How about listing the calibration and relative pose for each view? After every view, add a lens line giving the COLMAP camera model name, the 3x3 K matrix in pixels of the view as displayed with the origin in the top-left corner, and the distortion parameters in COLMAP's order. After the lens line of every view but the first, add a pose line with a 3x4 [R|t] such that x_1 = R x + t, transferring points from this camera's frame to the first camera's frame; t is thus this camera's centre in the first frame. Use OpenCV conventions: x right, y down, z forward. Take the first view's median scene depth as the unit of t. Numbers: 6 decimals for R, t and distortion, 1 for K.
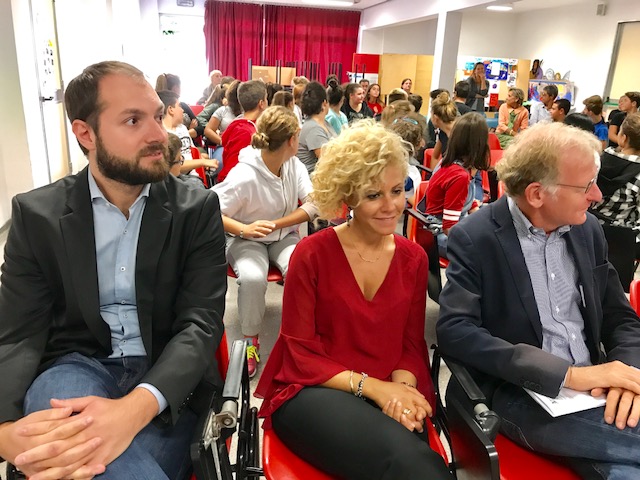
lens RADIAL K [[530.5, 0, 313.4], [0, 530.5, 235.5], [0, 0, 1]] dist [0.022687, -0.002898]
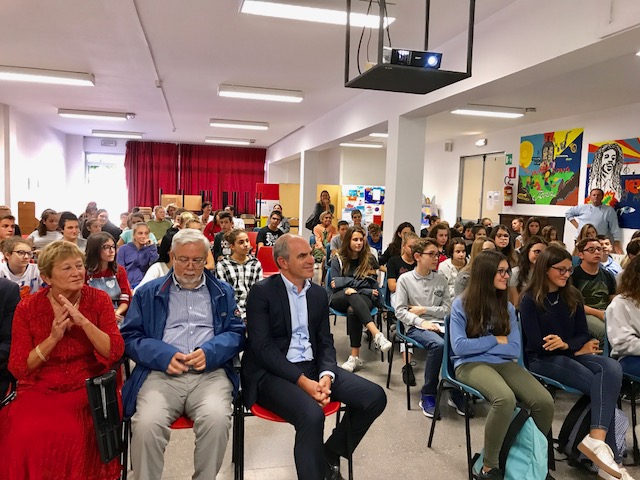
lens RADIAL K [[530.5, 0, 321.1], [0, 530.5, 239.0], [0, 0, 1]] dist [0.022687, -0.002898]
pose [[0.998982, -0.017129, 0.041734, 0.169887], [0.025818, 0.975711, -0.217535, 0.027215], [-0.036994, 0.218391, 0.975160, -0.093446]]
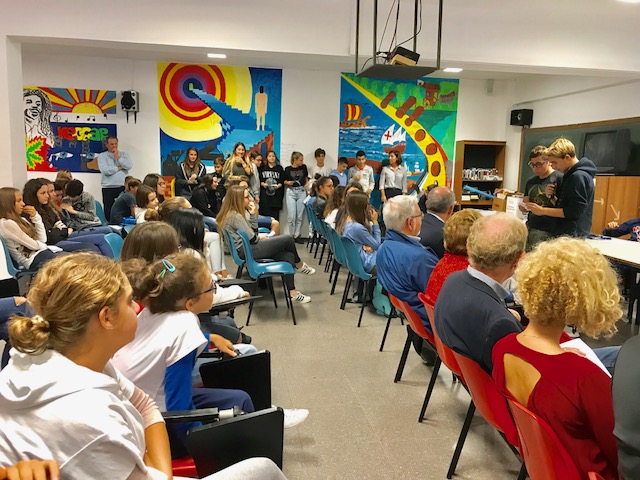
lens RADIAL K [[530.5, 0, 323.1], [0, 530.5, 238.5], [0, 0, 1]] dist [0.022687, -0.002898]
pose [[0.042844, -0.184241, 0.981947, -0.111853], [0.273538, 0.947457, 0.165835, -0.052987], [-0.960907, 0.261495, 0.090990, 0.139730]]
